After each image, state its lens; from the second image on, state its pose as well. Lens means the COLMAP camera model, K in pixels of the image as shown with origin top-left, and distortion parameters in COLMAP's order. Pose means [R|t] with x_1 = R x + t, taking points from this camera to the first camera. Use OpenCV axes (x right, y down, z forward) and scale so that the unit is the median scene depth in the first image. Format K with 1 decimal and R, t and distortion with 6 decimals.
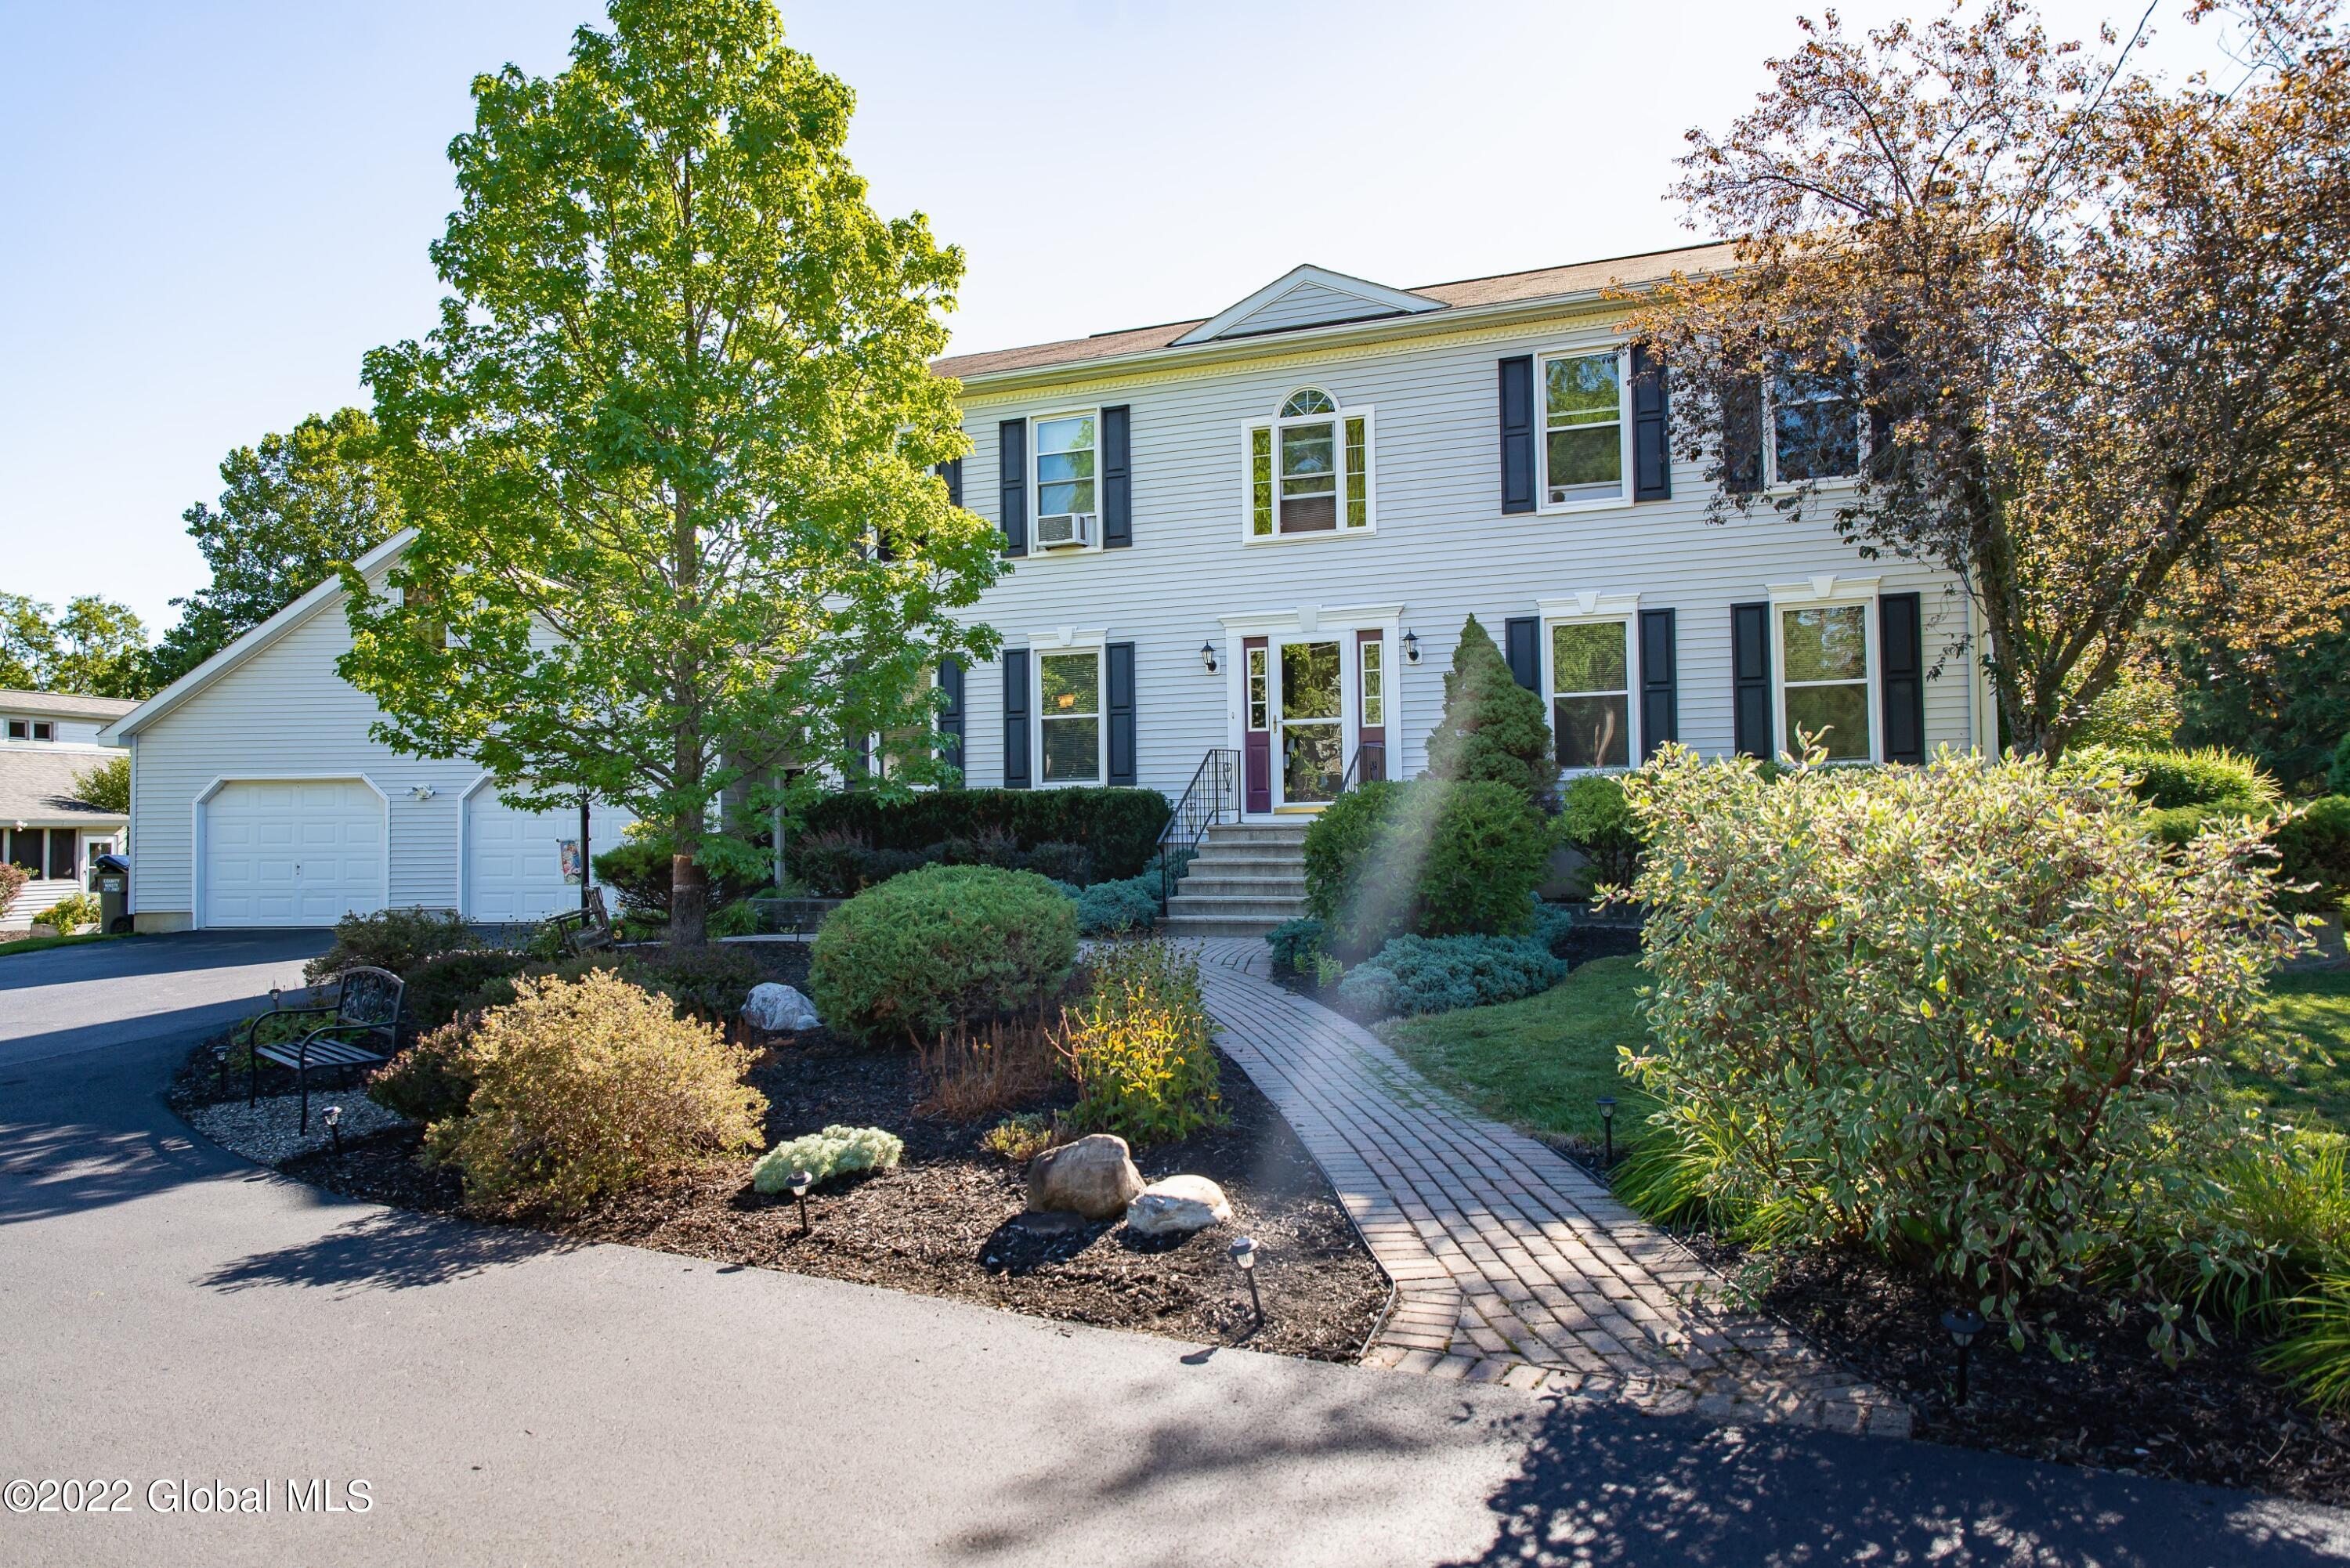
lens RADIAL K [[1466.6, 0, 1175.0], [0, 1466.6, 784.0], [0, 0, 1]] dist [-0.001753, -0.000448]
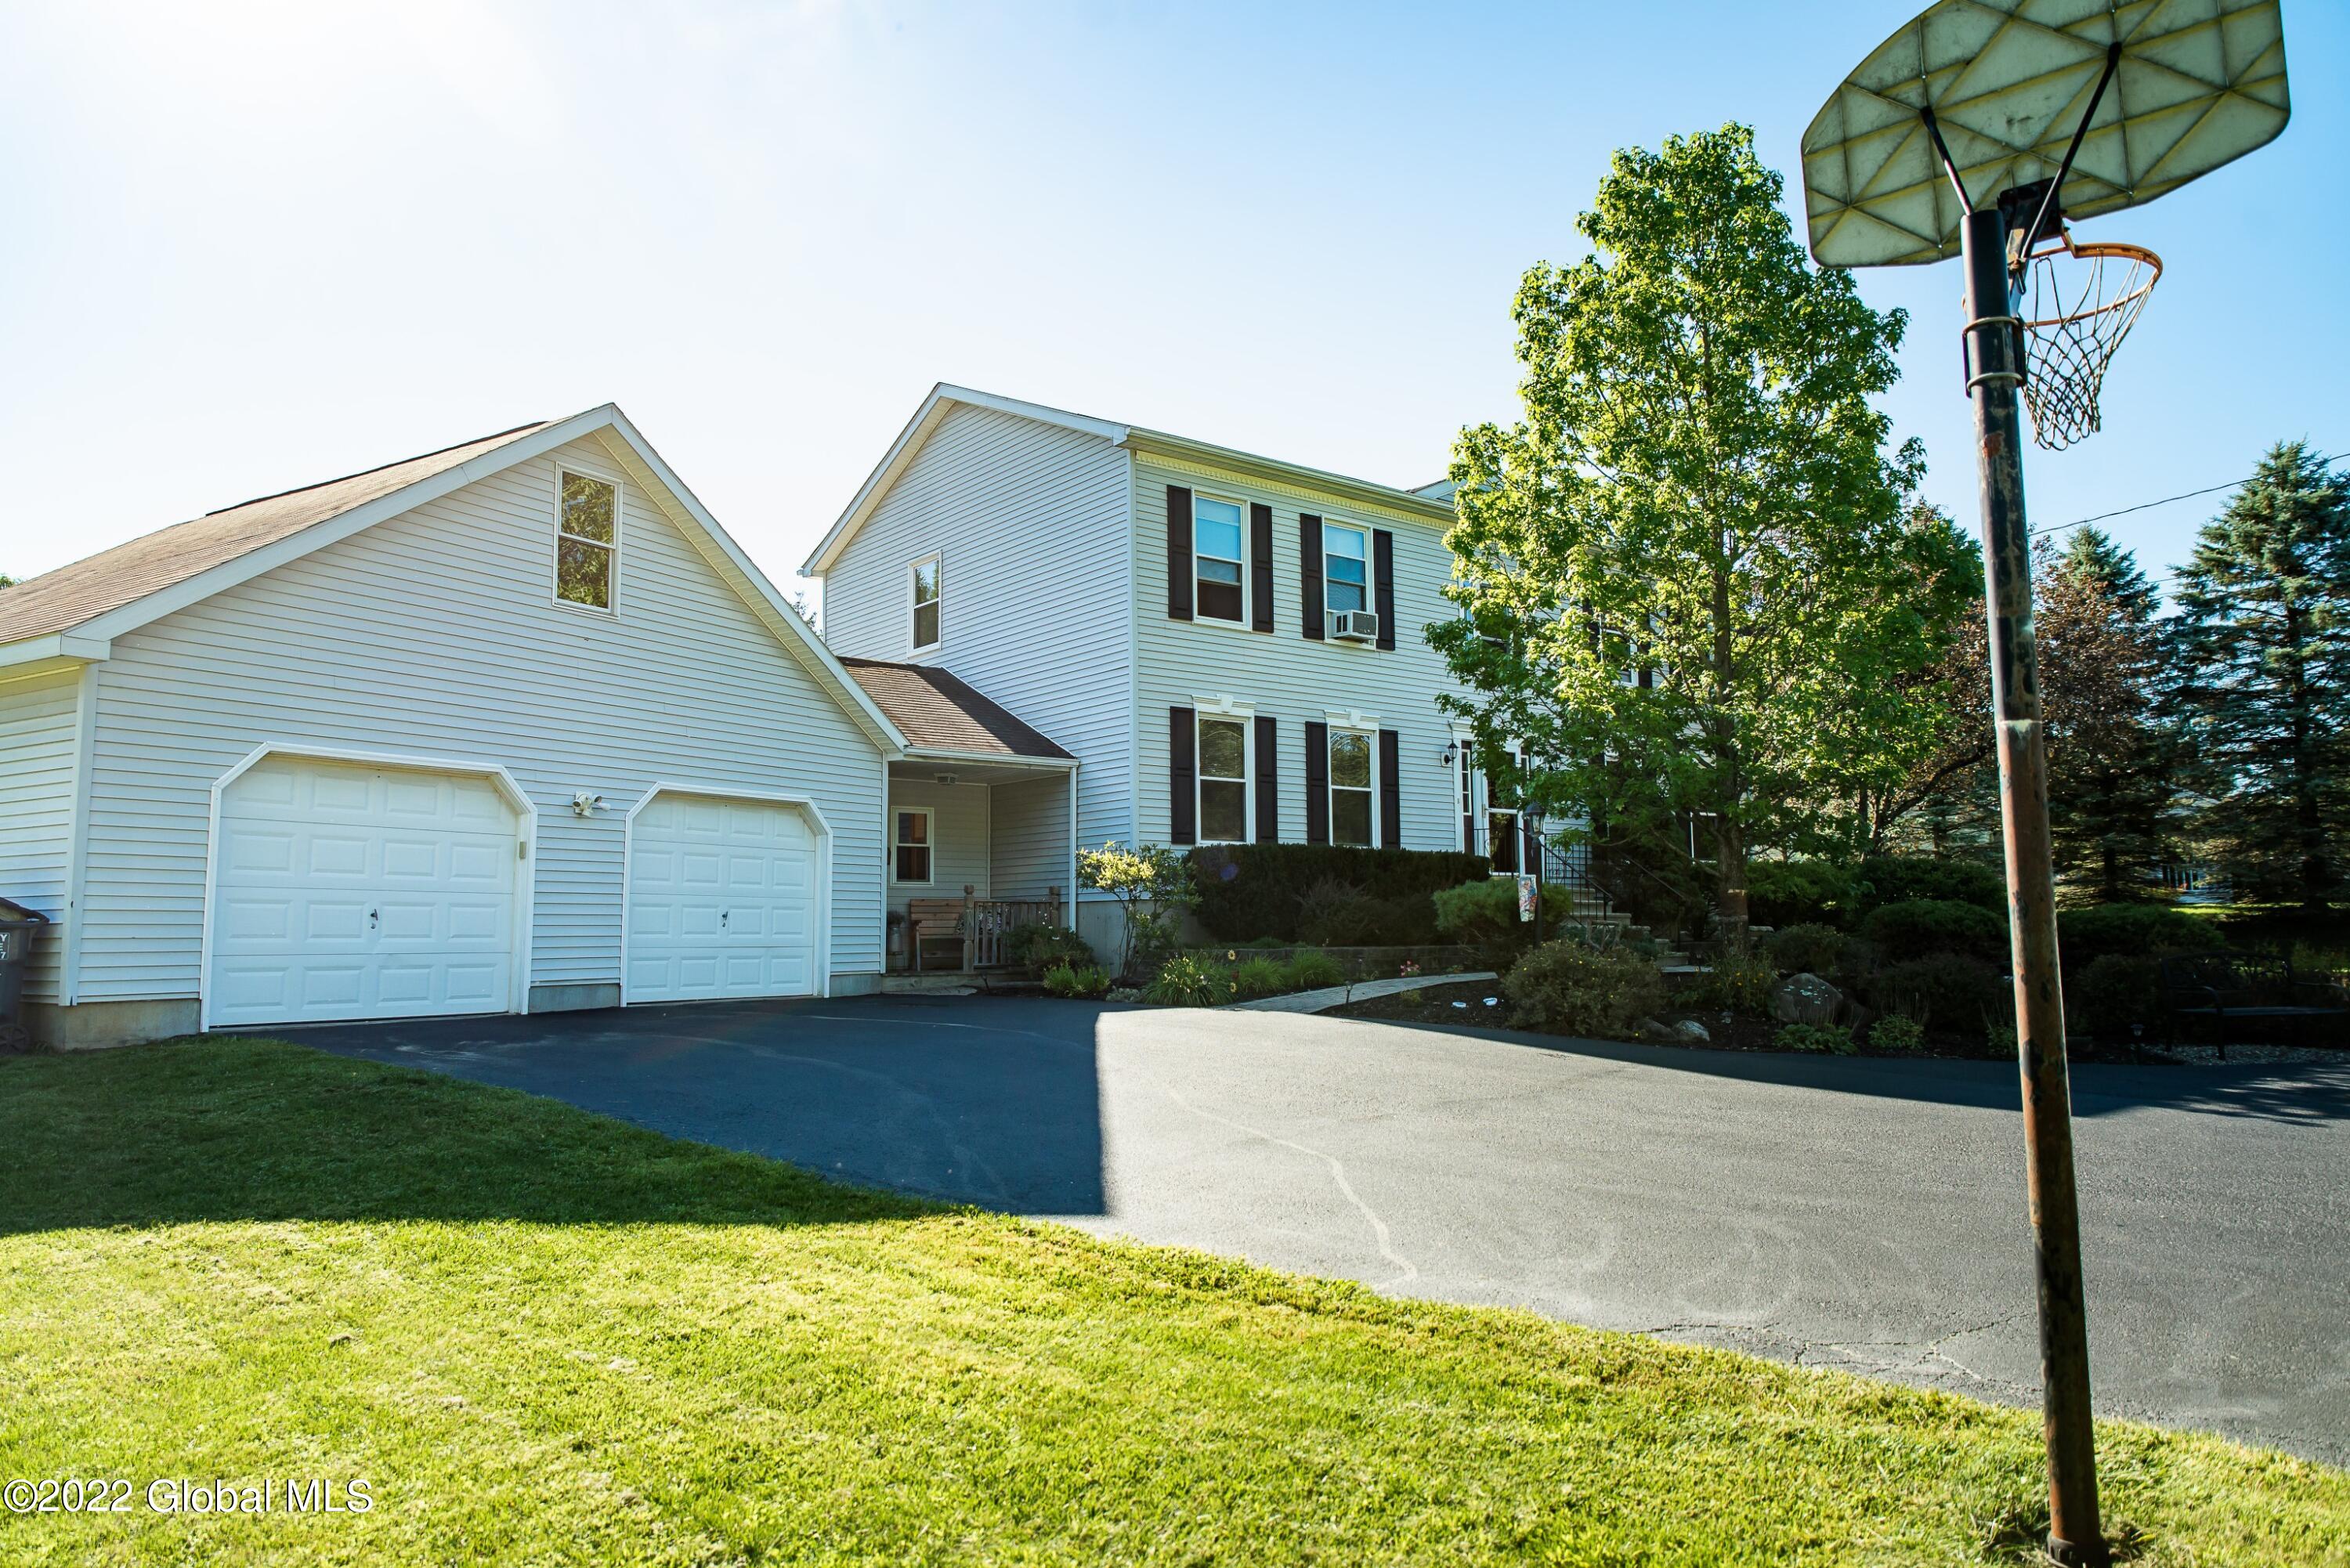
lens RADIAL K [[1564.6, 0, 1175.0], [0, 1564.6, 784.0], [0, 0, 1]] dist [-0.001712, -0.006391]
pose [[0.510982, 0.074515, 0.856356, -0.906844], [-0.055103, 0.997026, -0.053876, 0.018853], [-0.857824, -0.019658, 0.513568, 0.370472]]
